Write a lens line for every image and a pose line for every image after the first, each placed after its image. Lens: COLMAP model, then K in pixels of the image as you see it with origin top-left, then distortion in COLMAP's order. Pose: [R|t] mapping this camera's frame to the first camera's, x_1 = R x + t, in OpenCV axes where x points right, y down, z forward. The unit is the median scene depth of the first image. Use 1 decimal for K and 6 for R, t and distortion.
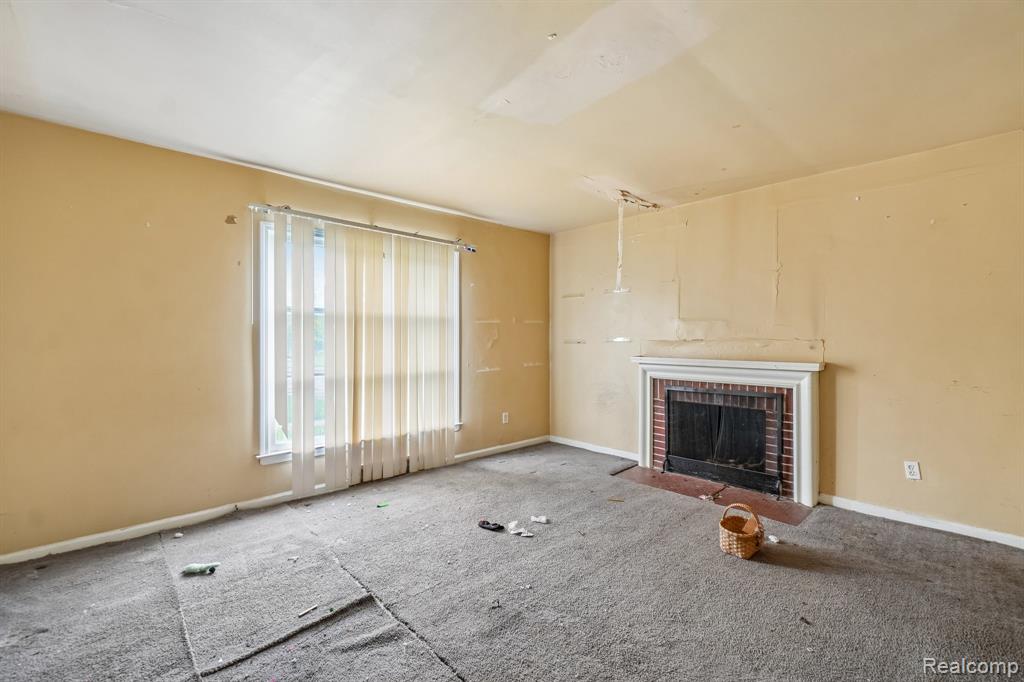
lens RADIAL K [[445.0, 0, 515.5], [0, 445.0, 339.3], [0, 0, 1]] dist [-0.007360, -0.000042]
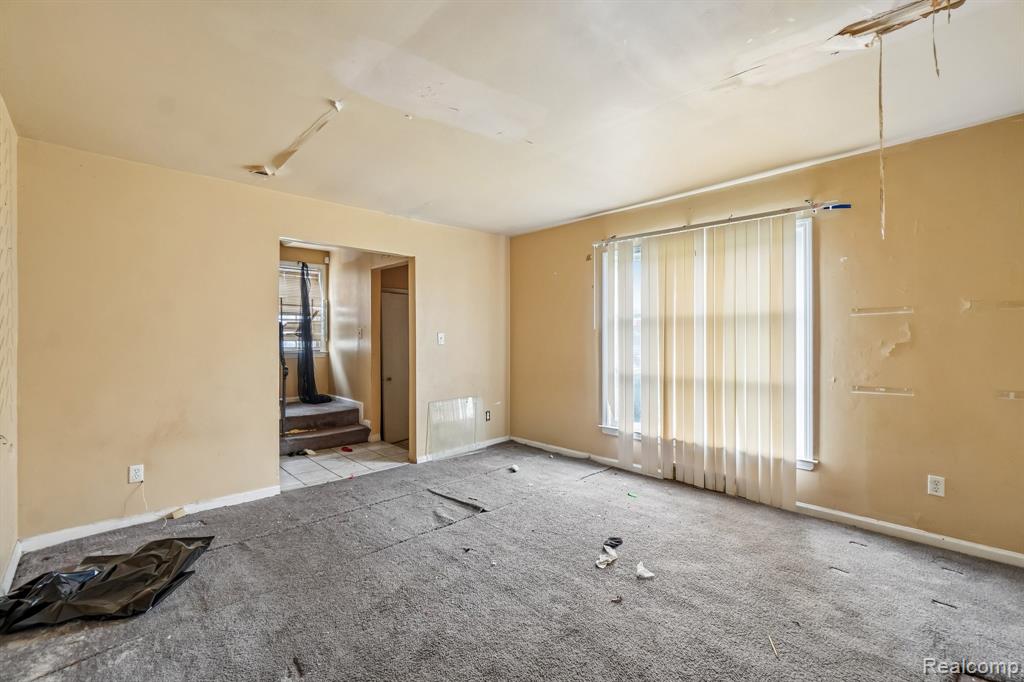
lens RADIAL K [[445.0, 0, 513.1], [0, 445.0, 338.0], [0, 0, 1]] dist [-0.007360, -0.000042]
pose [[0.008411, 0.000667, -0.999964, 0.678212], [-0.004189, 0.999991, 0.000632, -0.004874], [0.999956, 0.004184, 0.008414, 0.616356]]
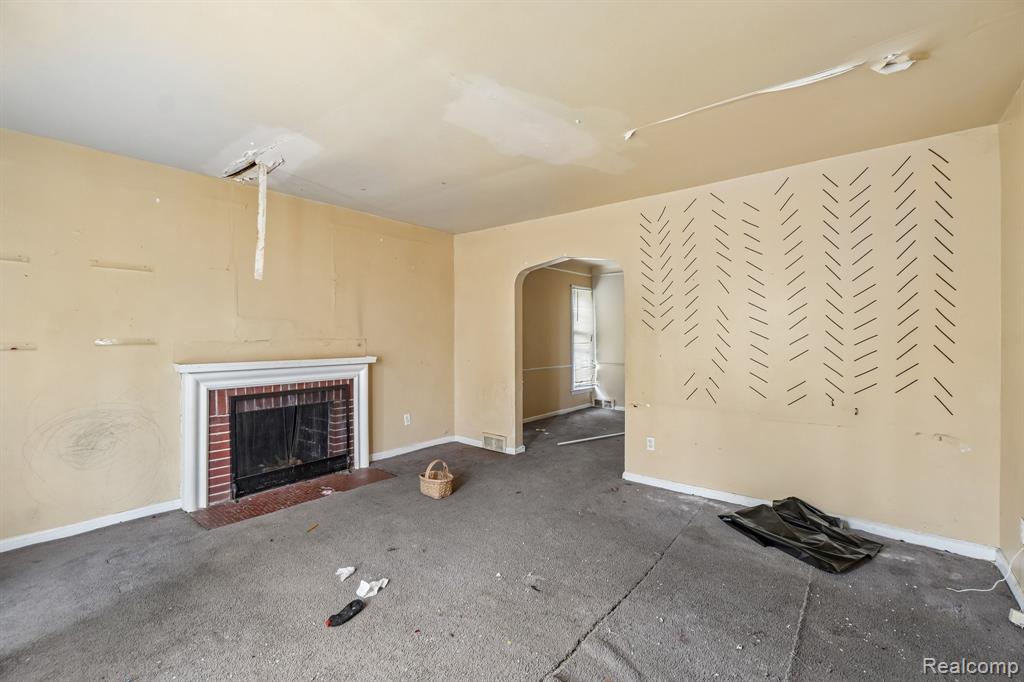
lens RADIAL K [[445.0, 0, 513.5], [0, 445.0, 337.1], [0, 0, 1]] dist [-0.007360, -0.000042]
pose [[-0.128707, -0.002786, 0.991679, -0.602659], [0.005401, 0.999979, 0.003511, -0.006065], [-0.991668, 0.005808, -0.128690, 0.651233]]
